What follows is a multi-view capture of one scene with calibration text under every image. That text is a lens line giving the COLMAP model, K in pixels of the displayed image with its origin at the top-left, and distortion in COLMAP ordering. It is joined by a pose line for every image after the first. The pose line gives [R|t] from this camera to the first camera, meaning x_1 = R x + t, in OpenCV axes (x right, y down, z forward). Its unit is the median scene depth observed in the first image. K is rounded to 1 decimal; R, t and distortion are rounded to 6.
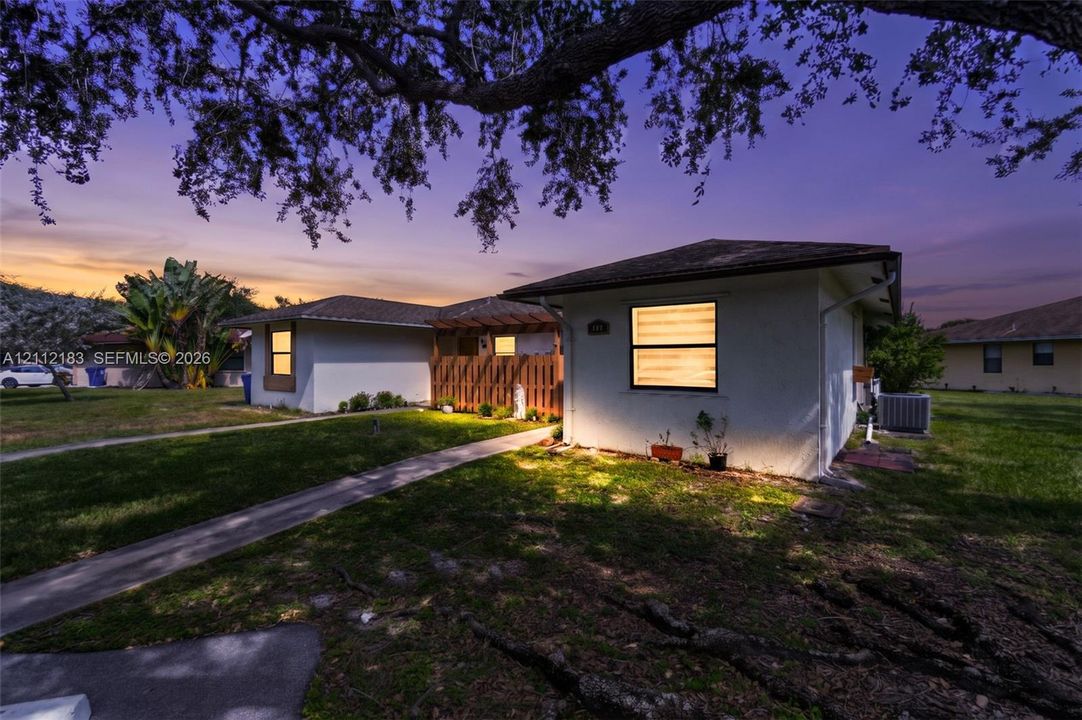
lens RADIAL K [[486.7, 0, 544.0], [0, 486.7, 364.2], [0, 0, 1]] dist [0.009463, 0.000063]
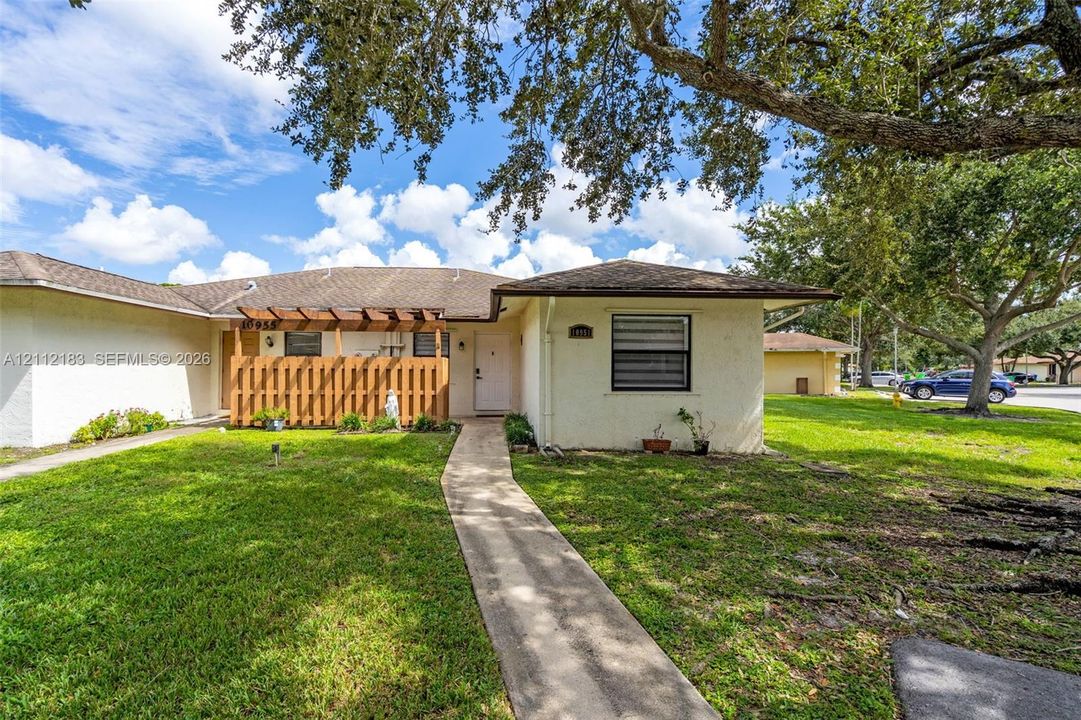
lens RADIAL K [[486.3, 0, 543.5], [0, 486.3, 364.2], [0, 0, 1]] dist [0.009463, 0.000063]
pose [[0.772925, 0.005374, 0.634474, -0.627741], [-0.002110, 0.999980, -0.005900, -0.001240], [-0.634494, 0.003222, 0.772921, 0.264400]]
